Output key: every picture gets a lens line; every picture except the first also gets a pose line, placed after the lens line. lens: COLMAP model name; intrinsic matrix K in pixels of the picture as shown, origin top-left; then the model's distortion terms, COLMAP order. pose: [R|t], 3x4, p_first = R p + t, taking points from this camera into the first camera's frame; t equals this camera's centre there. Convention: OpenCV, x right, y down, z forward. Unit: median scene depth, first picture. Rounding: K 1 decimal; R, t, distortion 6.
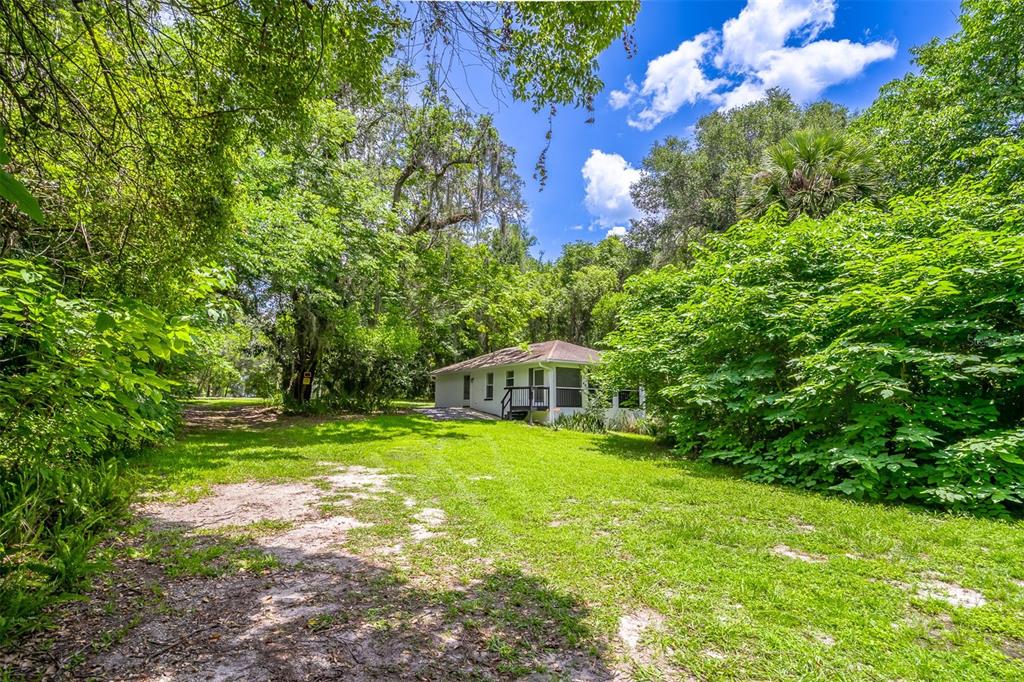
lens RADIAL K [[488.0, 0, 509.3], [0, 488.0, 344.3], [0, 0, 1]] dist [0.003923, -0.000505]
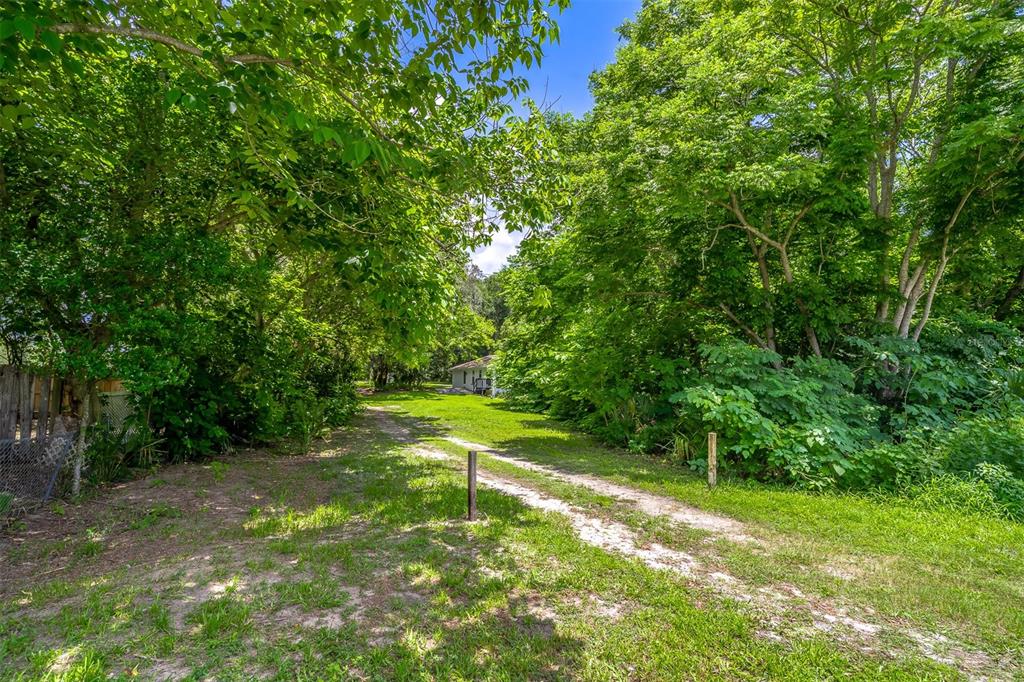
lens RADIAL K [[488.0, 0, 509.3], [0, 488.0, 344.3], [0, 0, 1]] dist [0.003923, -0.000505]
pose [[0.989006, -0.014401, -0.147175, 0.459288], [0.020608, 0.998957, 0.040741, -0.143880], [0.146435, -0.043326, 0.988271, -1.063249]]
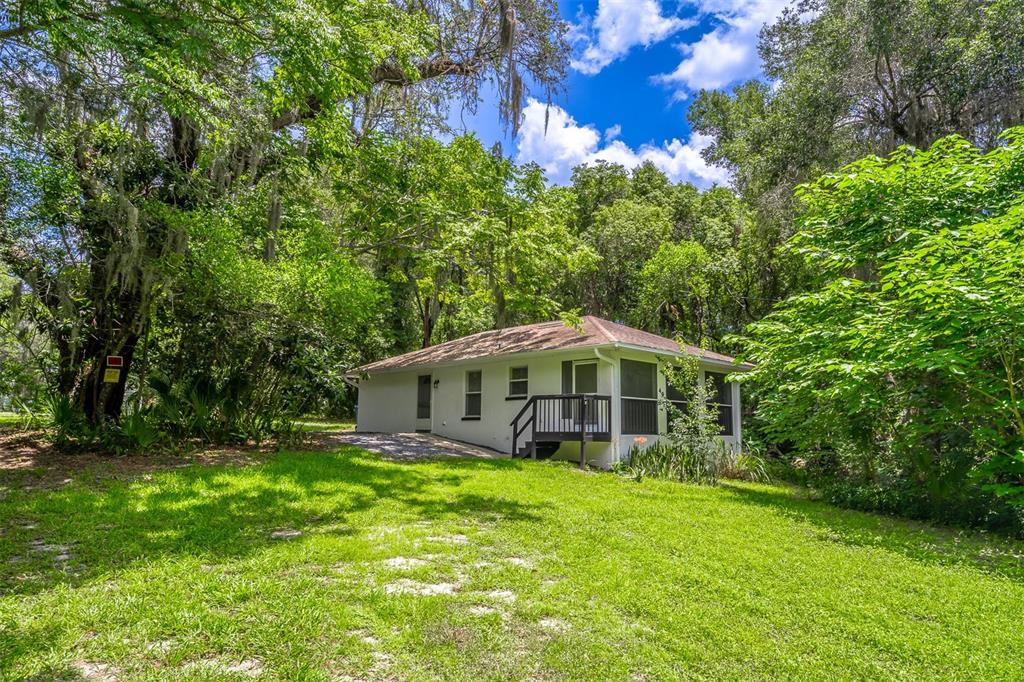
lens RADIAL K [[640.2, 0, 512.0], [0, 640.2, 338.7], [0, 0, 1]] dist [-0.001647, 0.003043]
pose [[0.987494, 0.026188, 0.155463, -0.129537], [-0.024425, 0.999614, -0.013242, 0.036555], [-0.155750, 0.009279, 0.987753, 0.323972]]
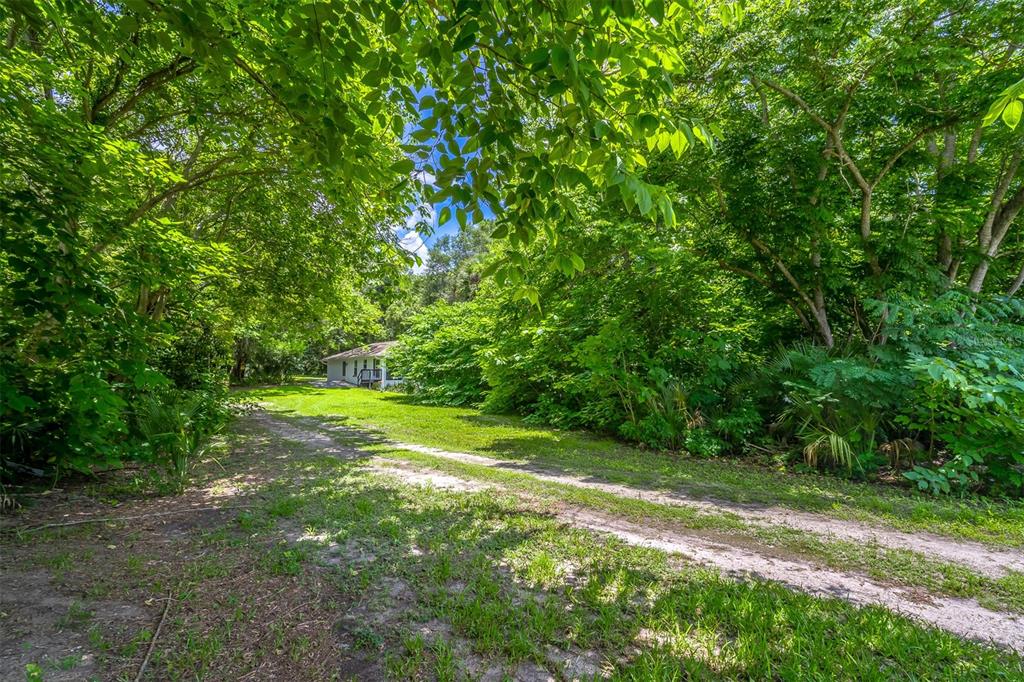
lens RADIAL K [[488.0, 0, 509.3], [0, 488.0, 344.3], [0, 0, 1]] dist [0.003923, -0.000505]
pose [[0.991092, -0.003555, 0.133134, 0.308093], [-0.003887, 0.998446, 0.055595, -0.109237], [-0.133125, -0.055618, 0.989537, -0.871934]]
